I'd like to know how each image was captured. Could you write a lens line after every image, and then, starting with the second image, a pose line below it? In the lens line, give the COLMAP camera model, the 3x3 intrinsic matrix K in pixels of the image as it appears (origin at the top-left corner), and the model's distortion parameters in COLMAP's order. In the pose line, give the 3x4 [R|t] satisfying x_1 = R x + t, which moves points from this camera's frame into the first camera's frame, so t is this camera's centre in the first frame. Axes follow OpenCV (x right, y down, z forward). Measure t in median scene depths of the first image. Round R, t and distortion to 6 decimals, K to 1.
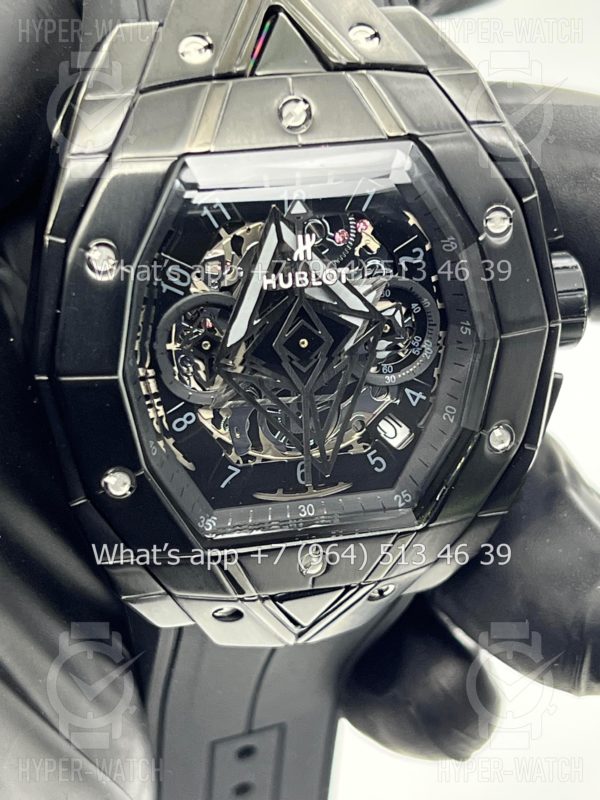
lens RADIAL K [[1914.6, 0, 300.0], [0, 1914.6, 400.0], [0, 0, 1]] dist [0.340381, -0.033987]
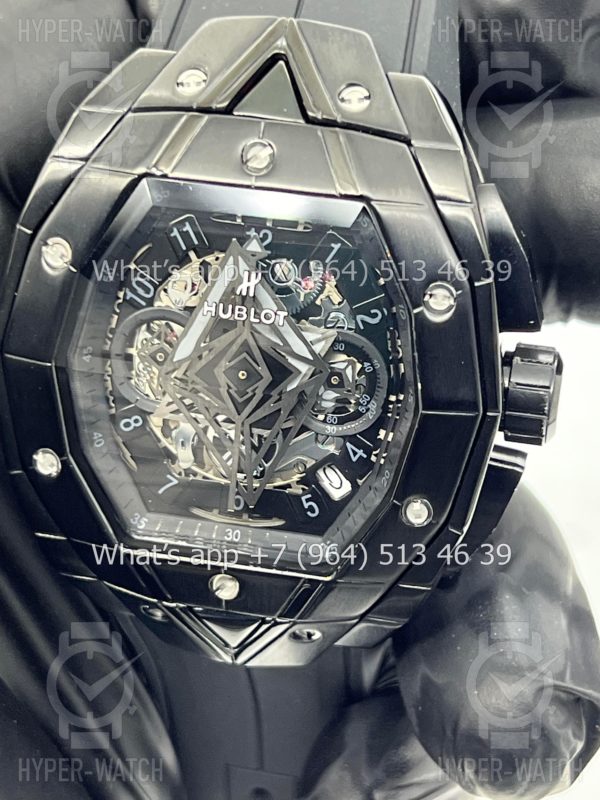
lens RADIAL K [[1914.6, 0, 300.0], [0, 1914.6, 400.0], [0, 0, 1]] dist [0.340381, -0.033987]
pose [[0.903499, 0.219826, -0.367921, 0.413934], [-0.226970, 0.973598, 0.024338, -0.048535], [0.363557, 0.061517, 0.929538, 0.044901]]
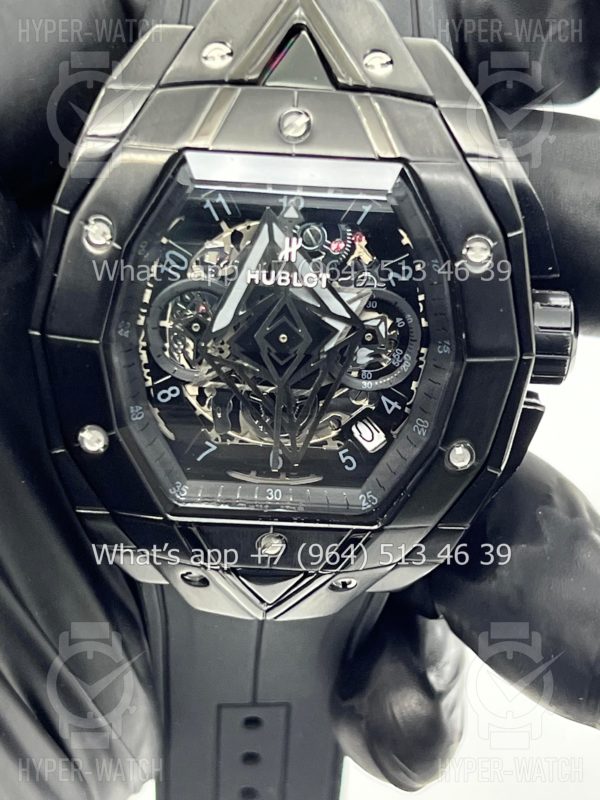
lens RADIAL K [[1914.6, 0, 300.0], [0, 1914.6, 400.0], [0, 0, 1]] dist [0.340381, -0.033987]
pose [[0.969959, 0.151281, -0.190508, 0.219690], [-0.153418, 0.988155, 0.003569, -0.000764], [0.188791, 0.025765, 0.981679, -0.050902]]
